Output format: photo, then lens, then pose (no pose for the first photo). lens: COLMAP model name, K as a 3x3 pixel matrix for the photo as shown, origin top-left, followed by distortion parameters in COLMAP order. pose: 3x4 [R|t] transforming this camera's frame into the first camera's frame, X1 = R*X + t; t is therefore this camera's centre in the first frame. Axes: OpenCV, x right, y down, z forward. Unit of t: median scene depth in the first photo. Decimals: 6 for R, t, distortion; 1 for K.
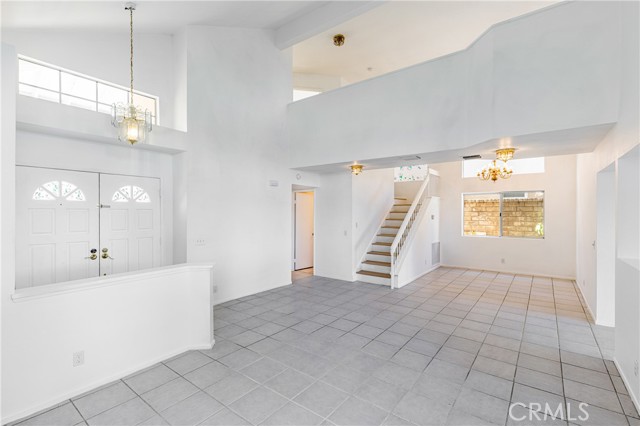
lens RADIAL K [[289.3, 0, 322.0], [0, 289.3, 211.9], [0, 0, 1]] dist [0.011616, -0.000407]
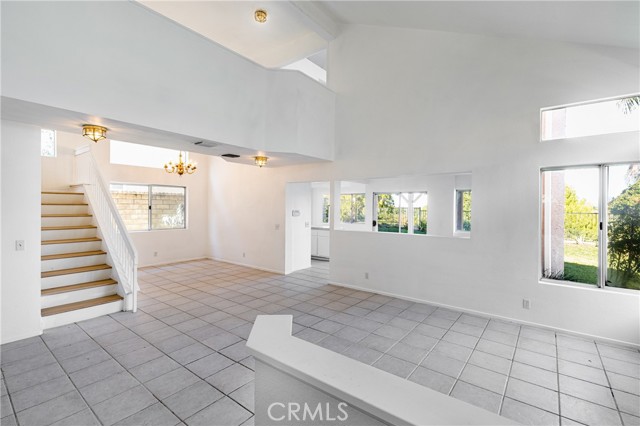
lens RADIAL K [[289.3, 0, 329.7], [0, 289.3, 208.7], [0, 0, 1]] dist [0.011616, -0.000407]
pose [[-0.004801, -0.004325, 0.999979, -0.651304], [-0.013638, 0.999898, 0.004259, 0.001172], [-0.999895, -0.013618, -0.004859, 0.709120]]
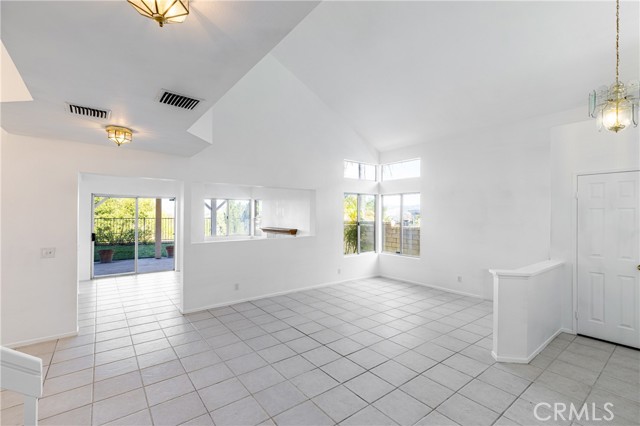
lens RADIAL K [[289.3, 0, 324.4], [0, 289.3, 214.4], [0, 0, 1]] dist [0.011616, -0.000407]
pose [[-0.969674, -0.004583, 0.244360, -0.052746], [-0.005994, 0.999969, -0.005032, -0.000246], [-0.244329, -0.006344, -0.969672, 1.592550]]
